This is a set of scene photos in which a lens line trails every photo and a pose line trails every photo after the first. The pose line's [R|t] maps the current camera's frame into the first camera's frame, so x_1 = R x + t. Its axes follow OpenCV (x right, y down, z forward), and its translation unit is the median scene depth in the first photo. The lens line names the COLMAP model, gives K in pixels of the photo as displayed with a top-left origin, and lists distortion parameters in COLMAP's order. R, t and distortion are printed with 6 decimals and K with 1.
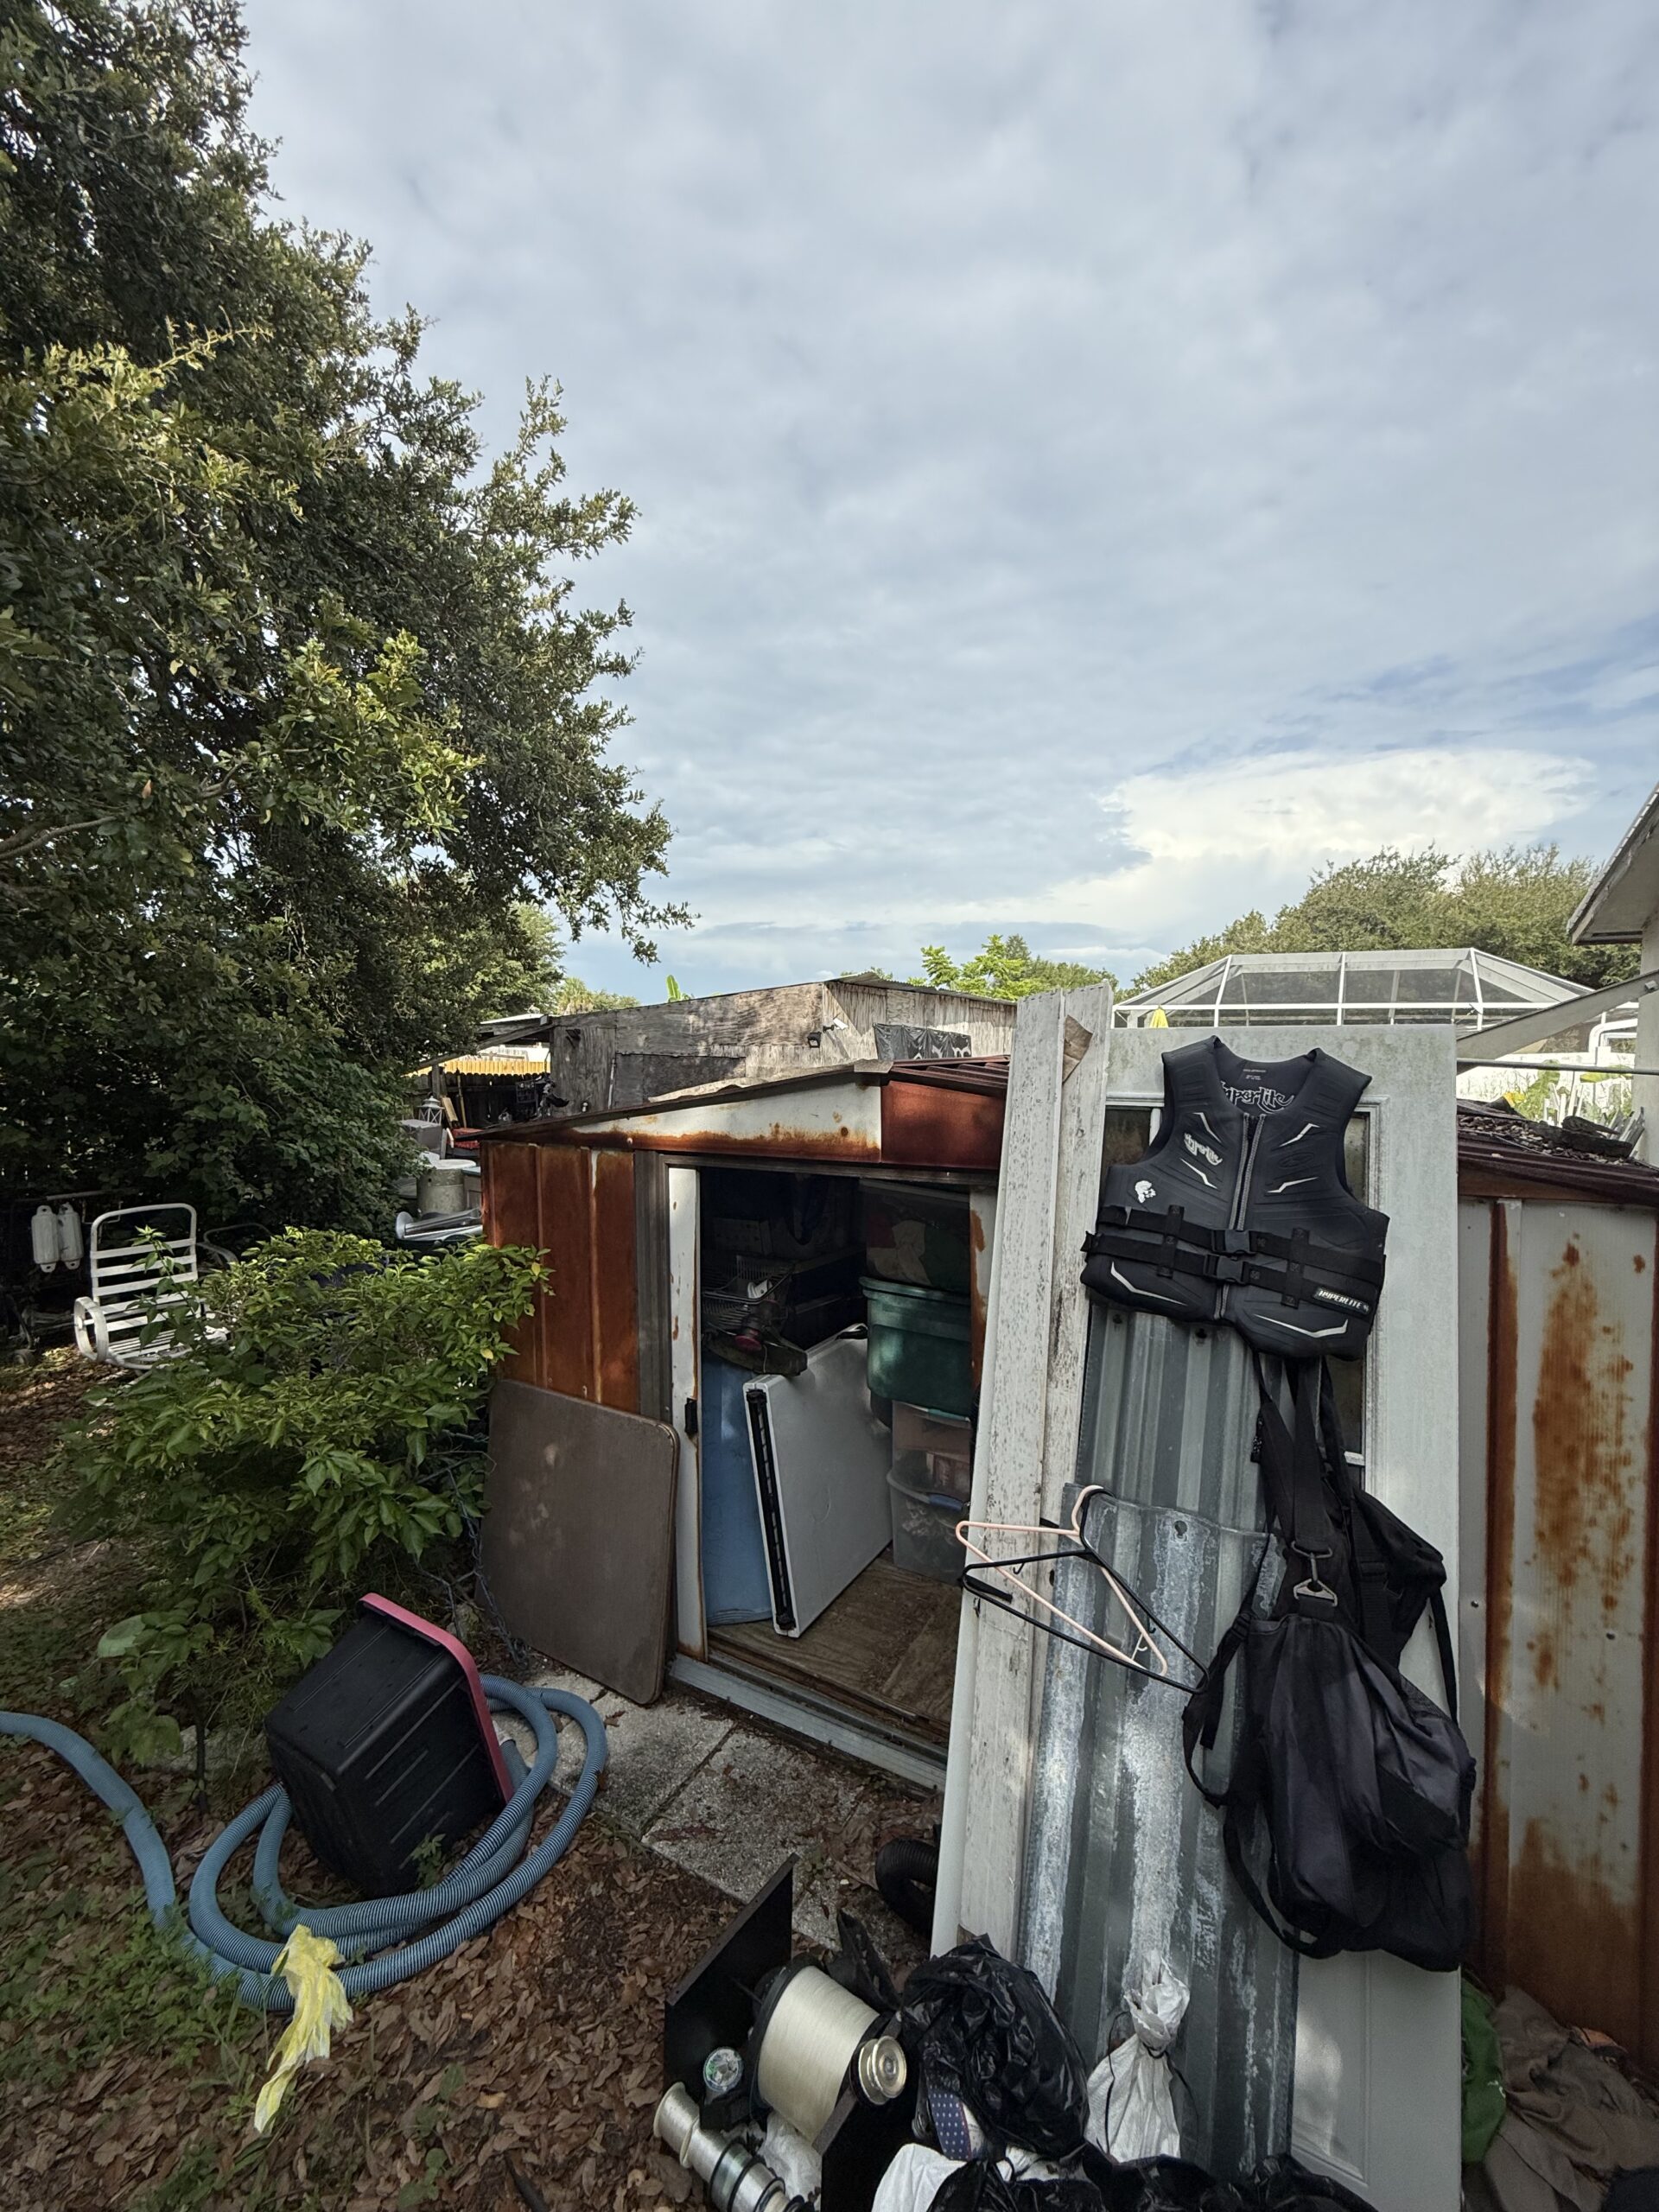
lens RADIAL K [[883.9, 0, 830.9], [0, 883.9, 1107.8], [0, 0, 1]] dist [-0.000168, 0.000027]
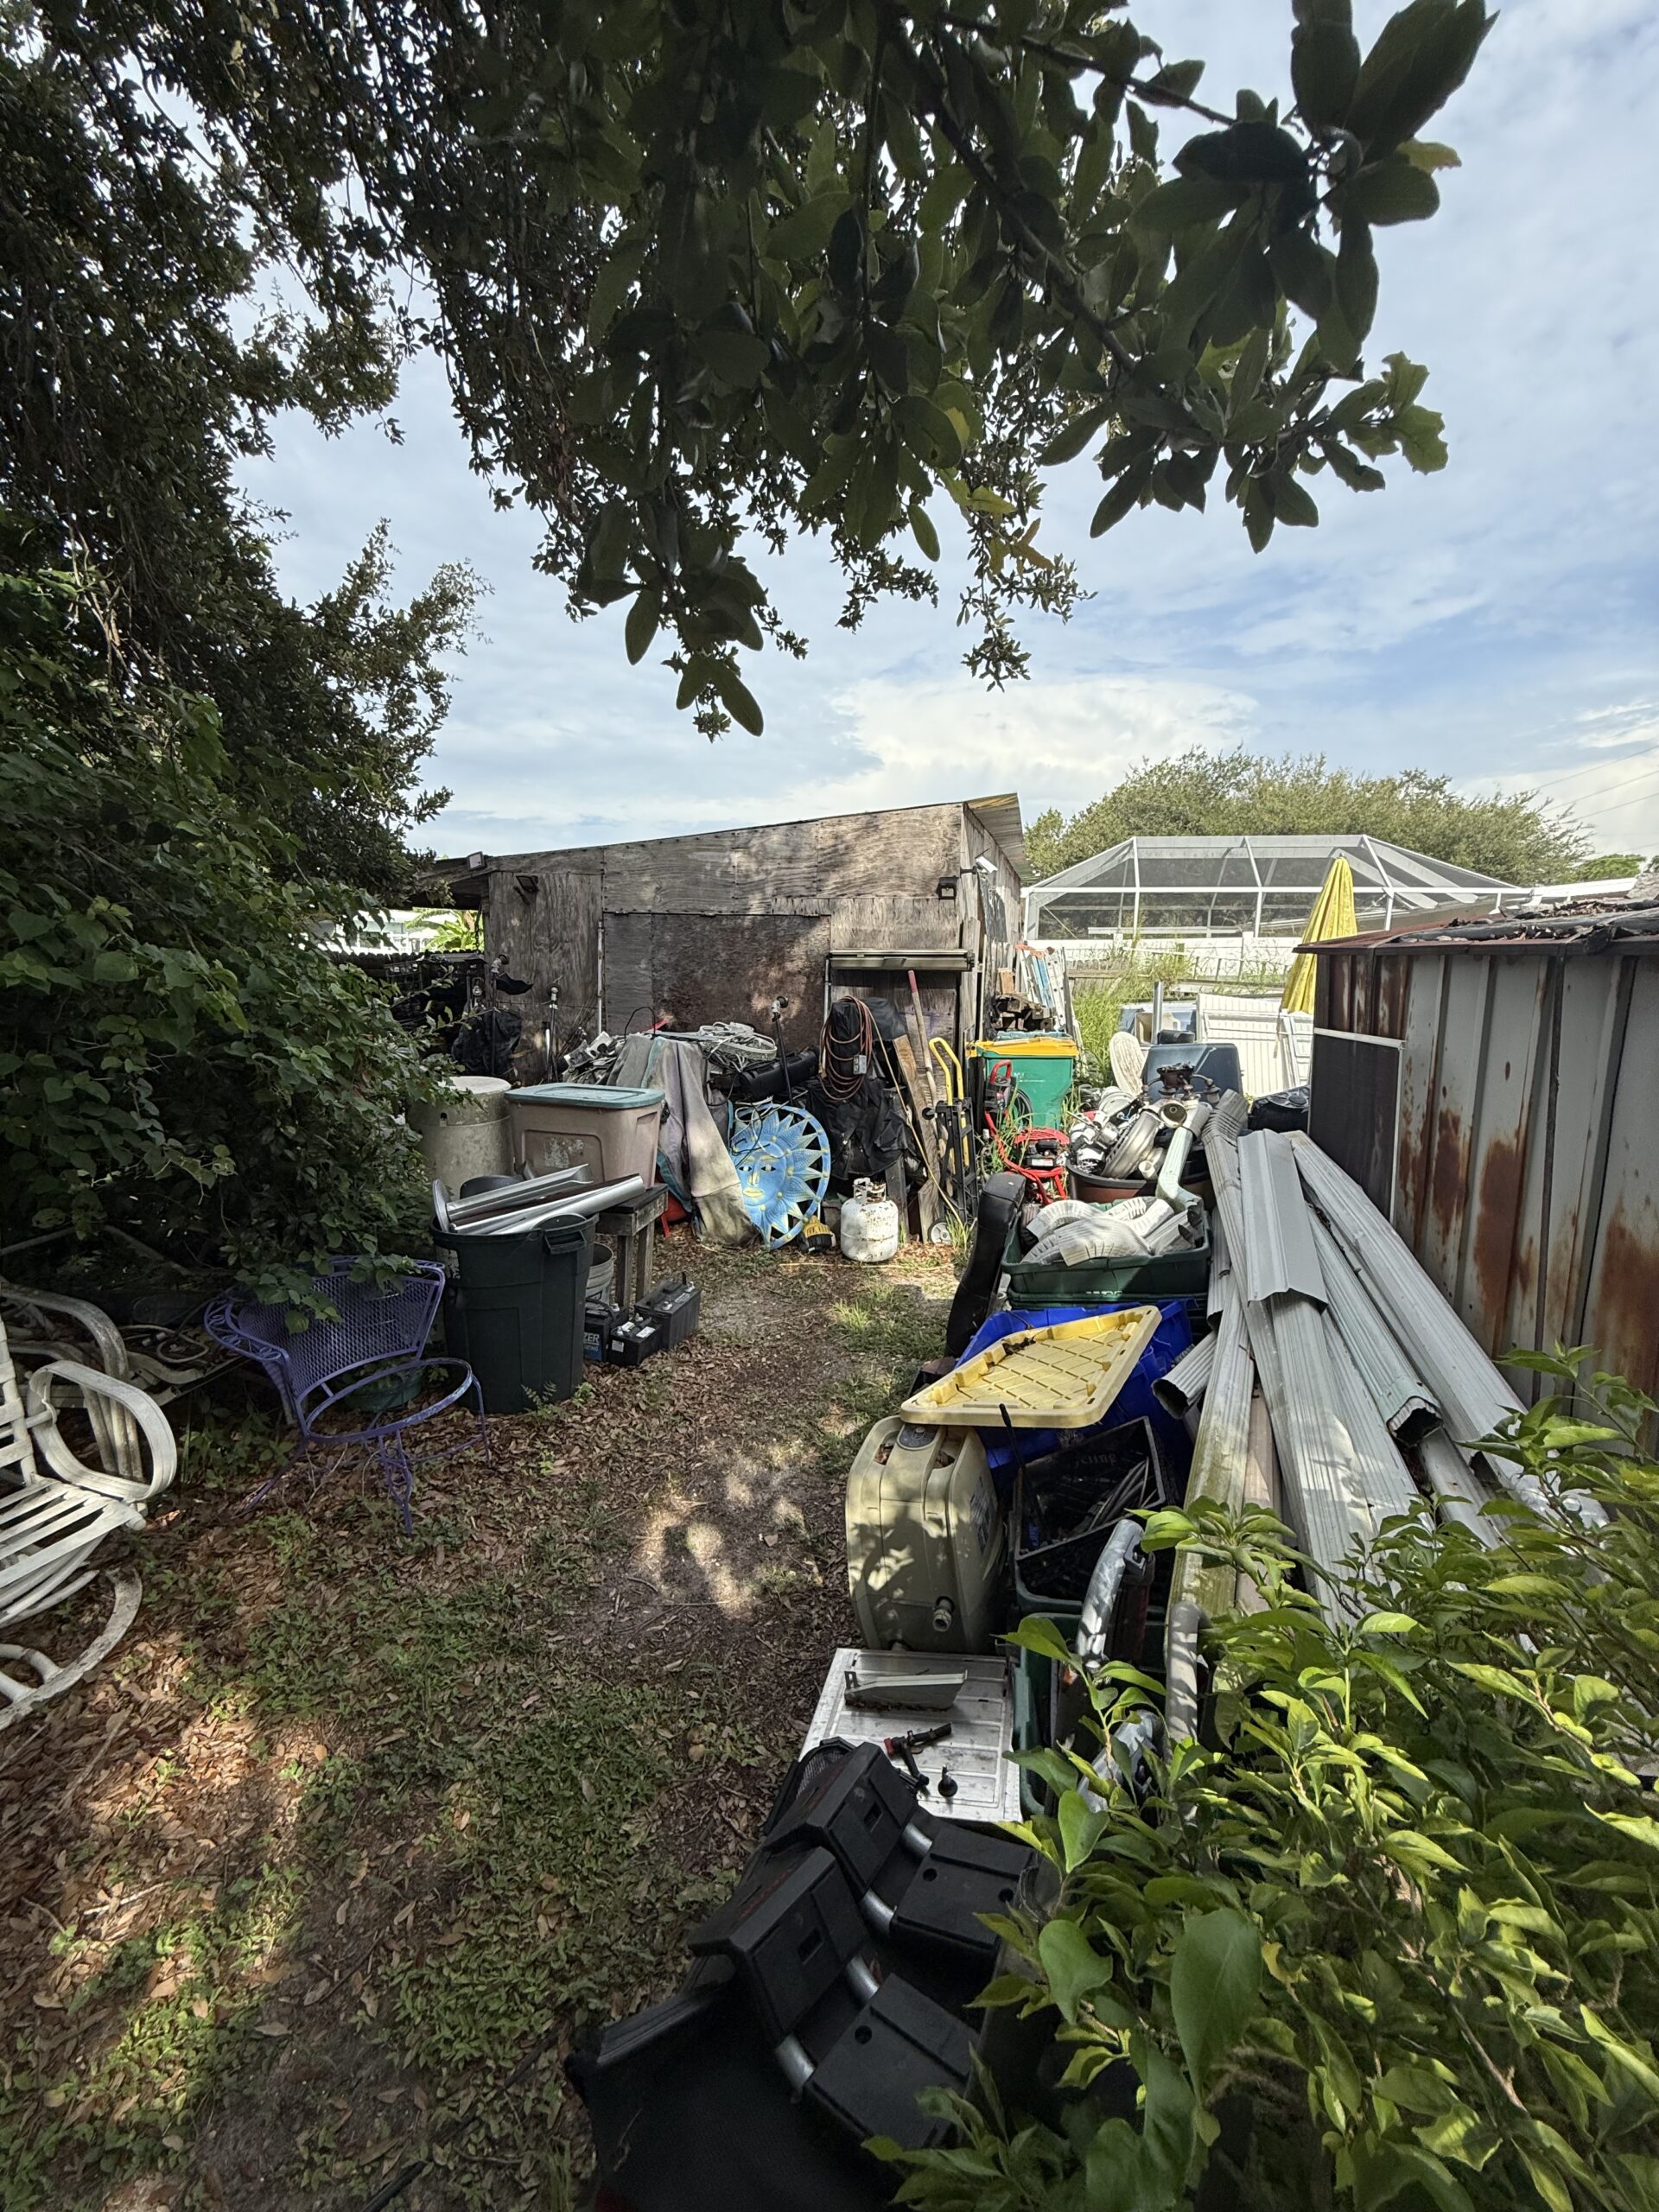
lens RADIAL K [[883.9, 0, 835.7], [0, 883.9, 1098.7], [0, 0, 1]] dist [-0.000168, 0.000027]
pose [[0.960306, -0.044786, 0.275330, -1.410793], [0.017626, 0.994797, 0.100341, 0.079574], [-0.278391, -0.091505, 0.956099, 1.577179]]
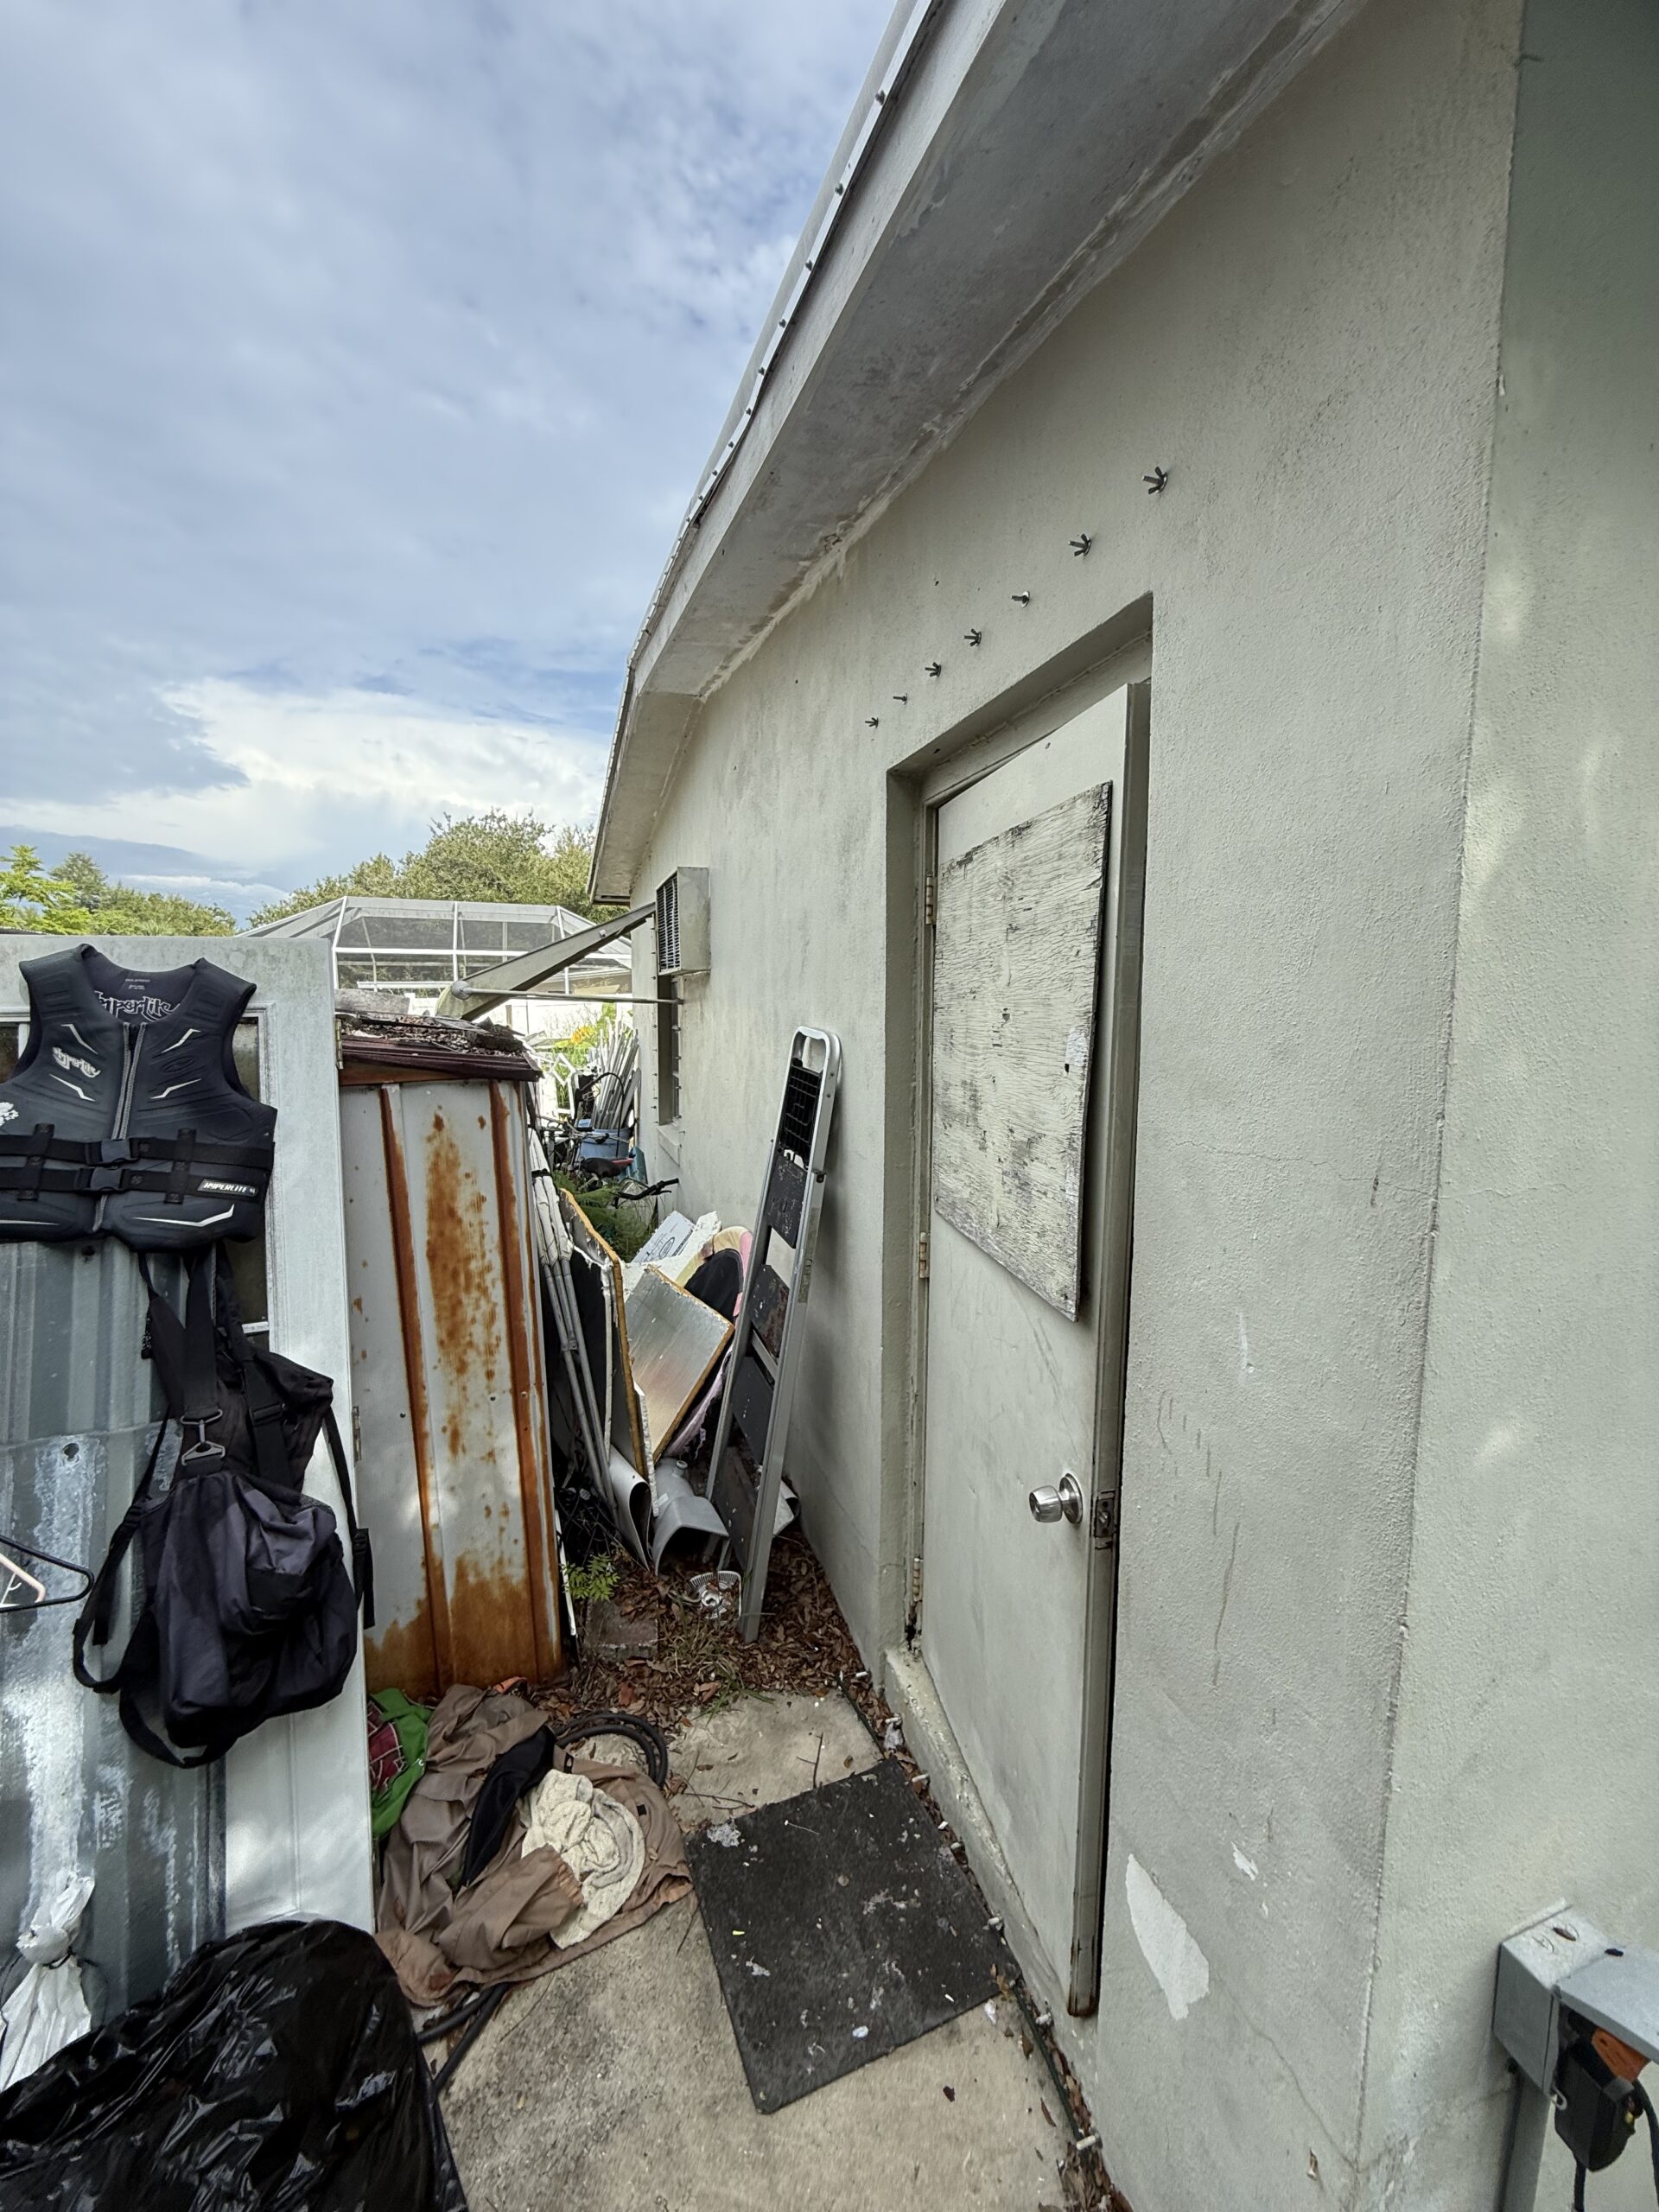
lens RADIAL K [[883.9, 0, 832.4], [0, 883.9, 1104.1], [0, 0, 1]] dist [-0.000168, 0.000027]
pose [[0.626720, -0.103534, 0.772336, 0.187724], [0.062127, 0.994618, 0.082918, 0.062032], [-0.776764, -0.003983, 0.629779, -0.228901]]
